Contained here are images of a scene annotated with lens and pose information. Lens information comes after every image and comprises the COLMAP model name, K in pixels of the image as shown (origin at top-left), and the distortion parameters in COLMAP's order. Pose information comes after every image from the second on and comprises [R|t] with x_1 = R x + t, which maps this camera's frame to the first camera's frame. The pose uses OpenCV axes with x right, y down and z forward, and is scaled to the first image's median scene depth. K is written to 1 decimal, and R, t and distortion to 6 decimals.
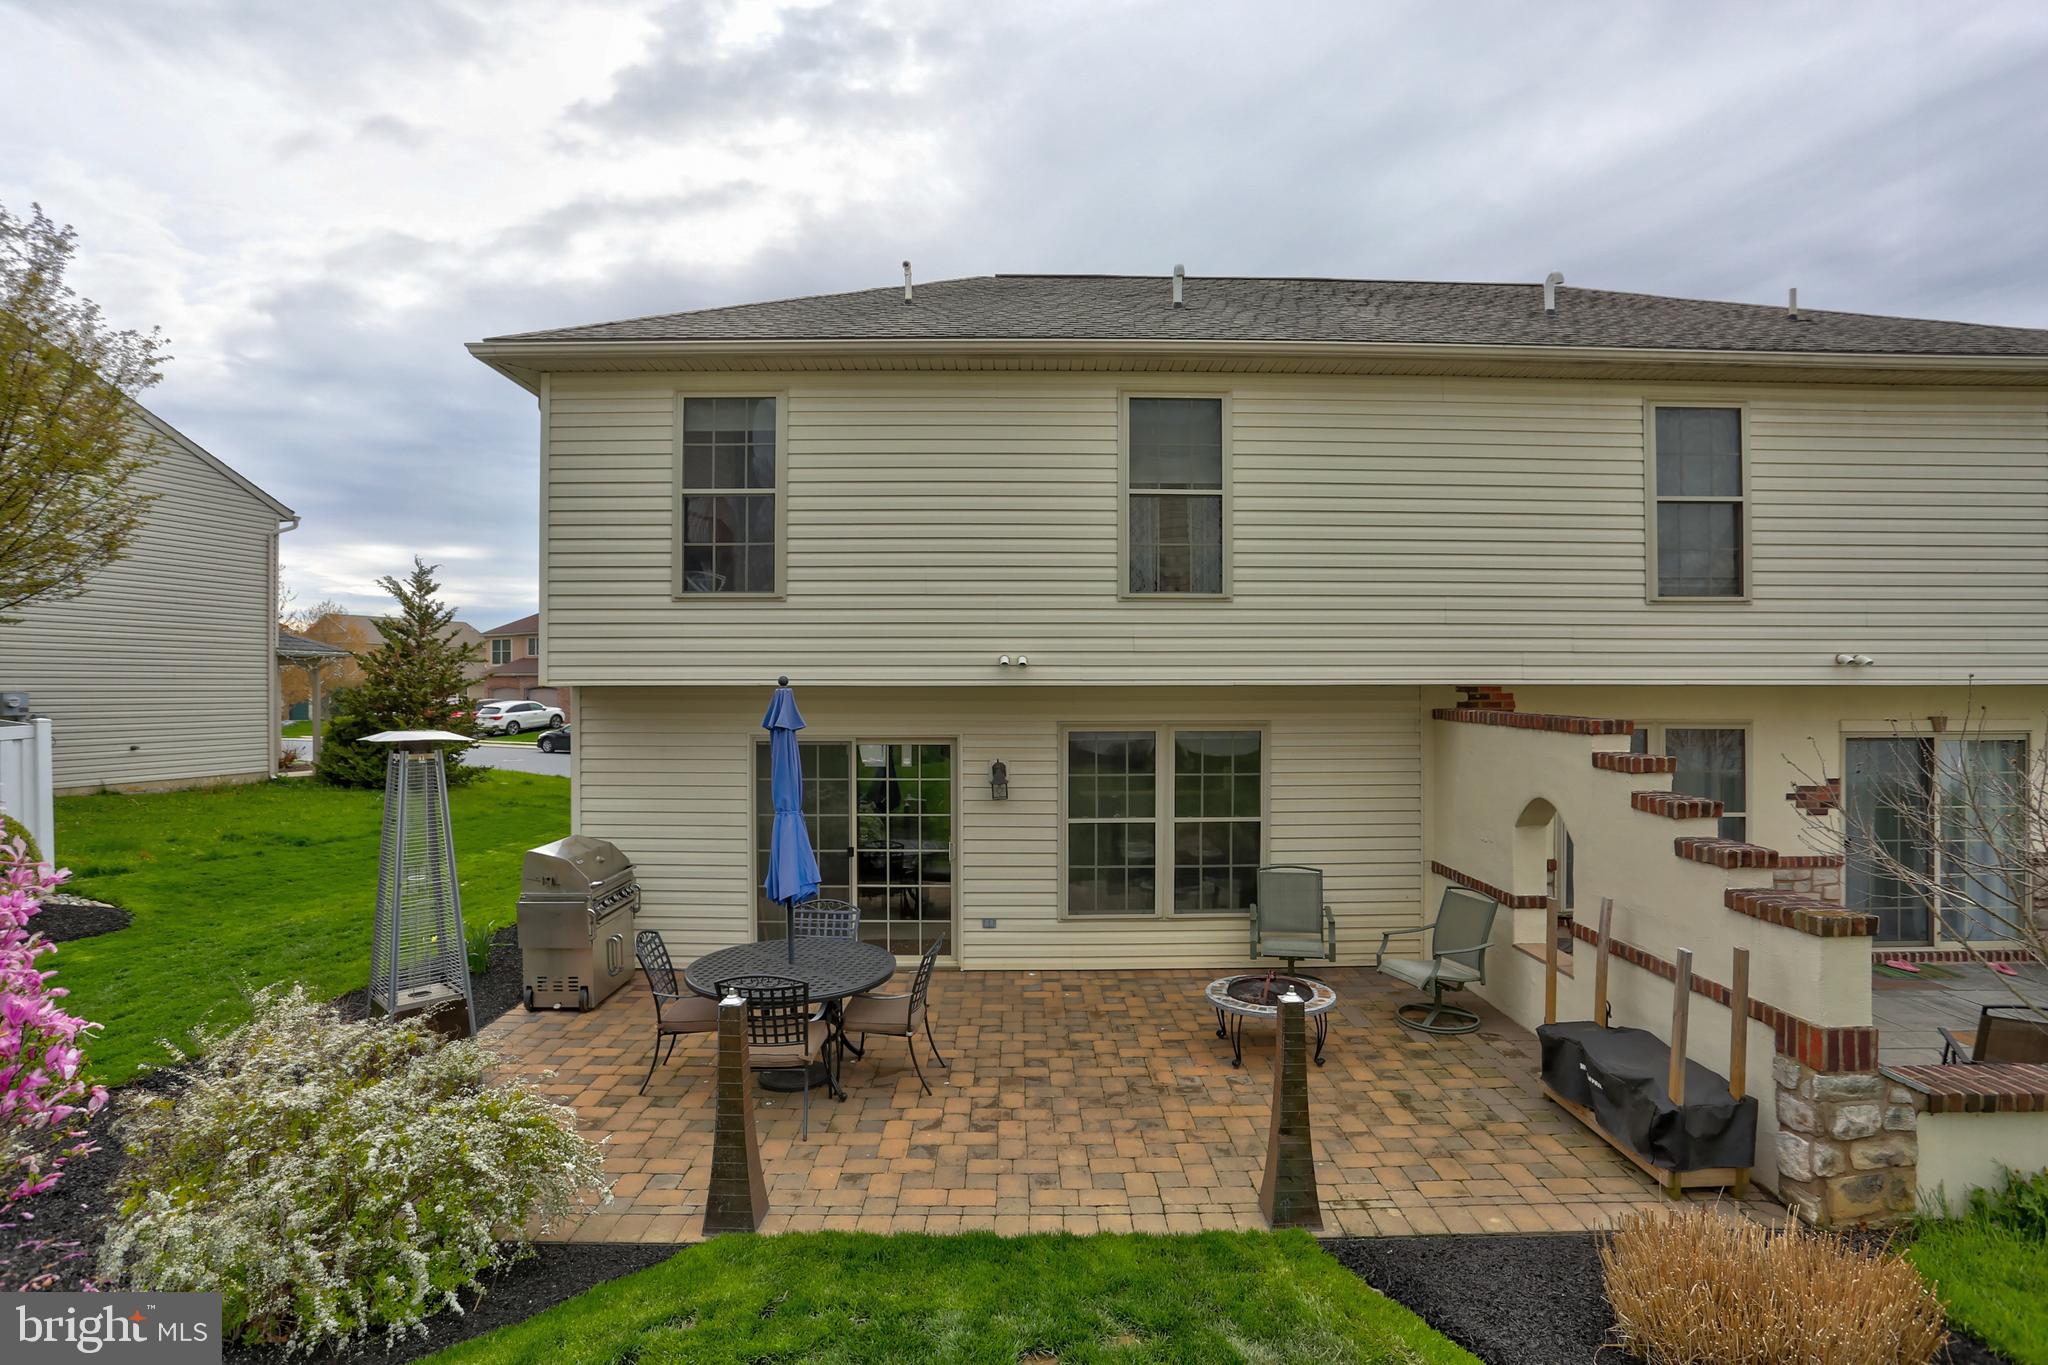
lens RADIAL K [[1008.7, 0, 1035.1], [0, 1008.7, 680.0], [0, 0, 1]] dist [-0.063071, 0.023238]
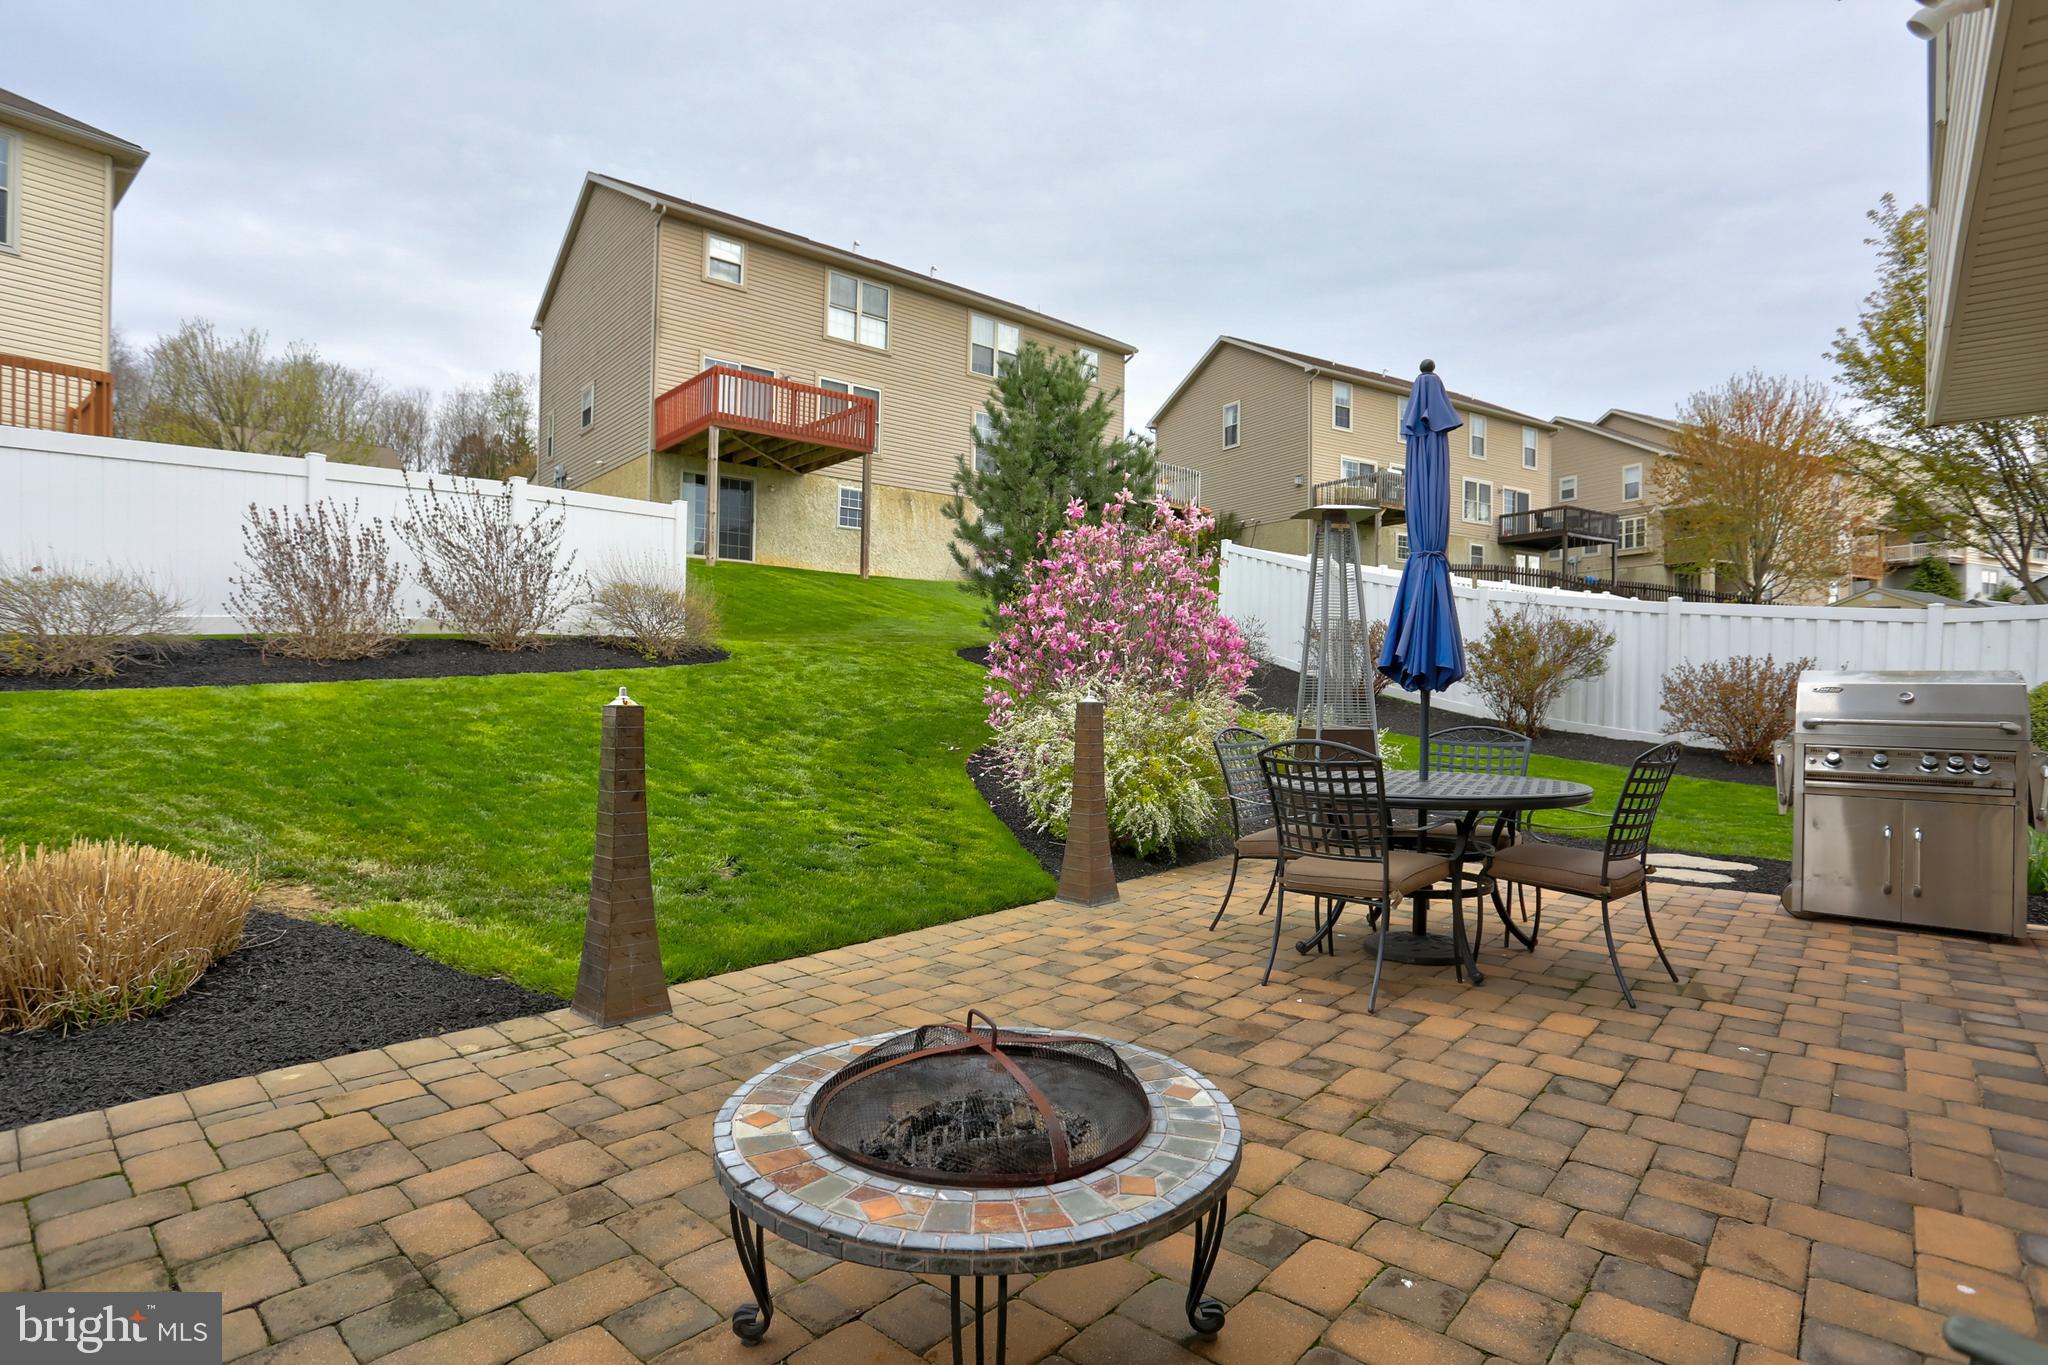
lens RADIAL K [[1008.7, 0, 1035.1], [0, 1008.7, 680.0], [0, 0, 1]] dist [-0.063071, 0.023238]
pose [[-0.659863, -0.007792, -0.751346, 0.347015], [-0.006069, 0.999969, -0.005040, 0.169041], [0.751362, 0.001234, -0.659889, 0.978175]]
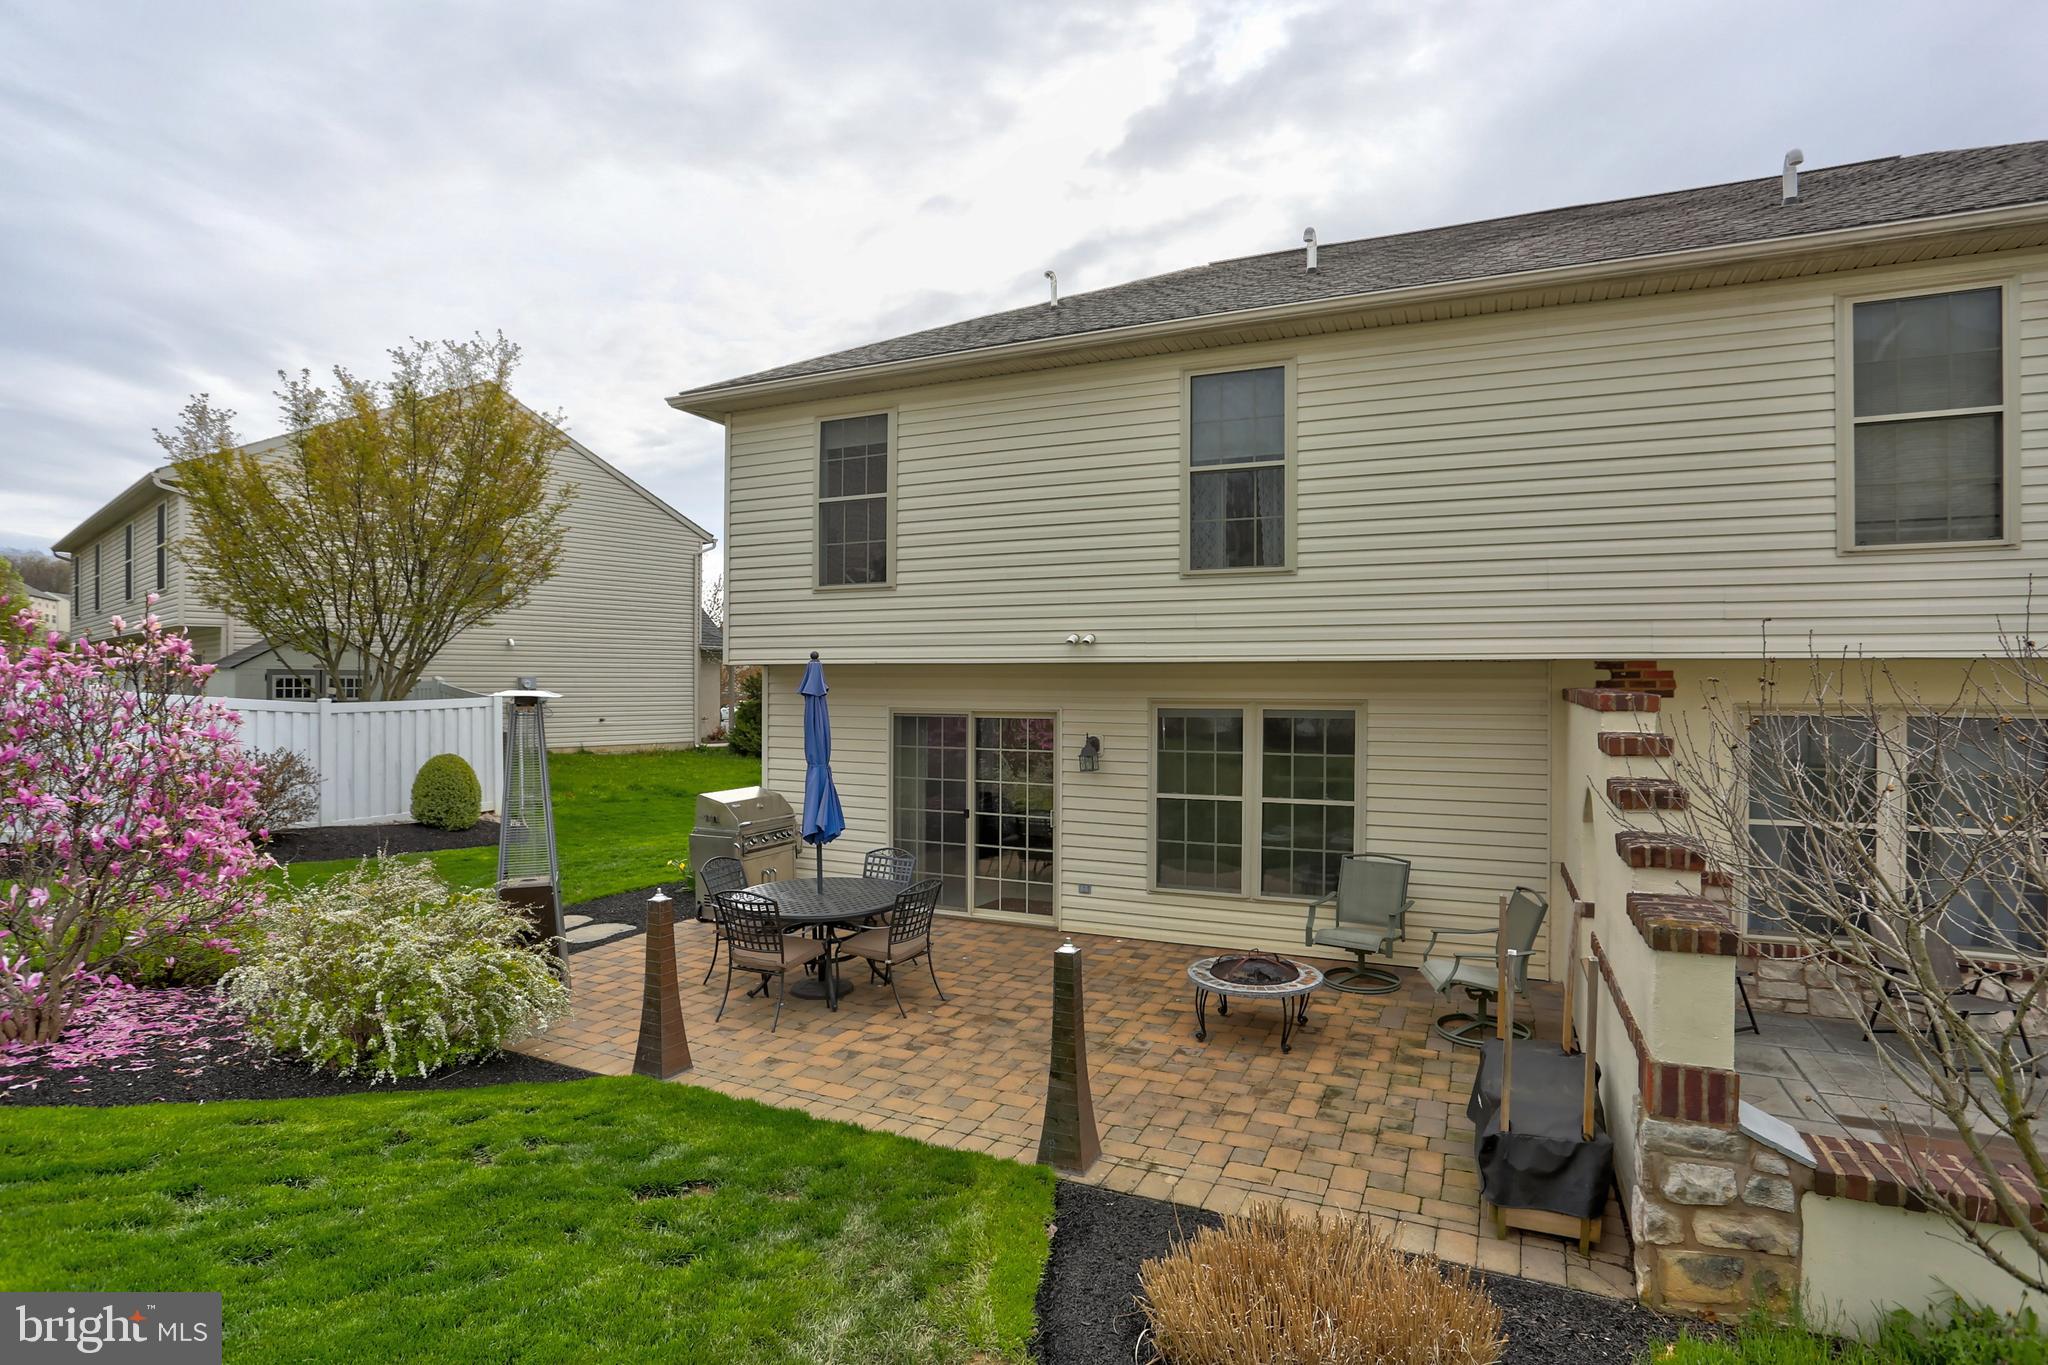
lens RADIAL K [[1008.7, 0, 1035.1], [0, 1008.7, 680.0], [0, 0, 1]] dist [-0.063071, 0.023238]
pose [[0.906617, 0.001525, -0.421953, 0.376281], [0.000320, 0.999991, 0.004304, 0.019294], [0.421955, -0.004037, 0.906608, 0.022160]]
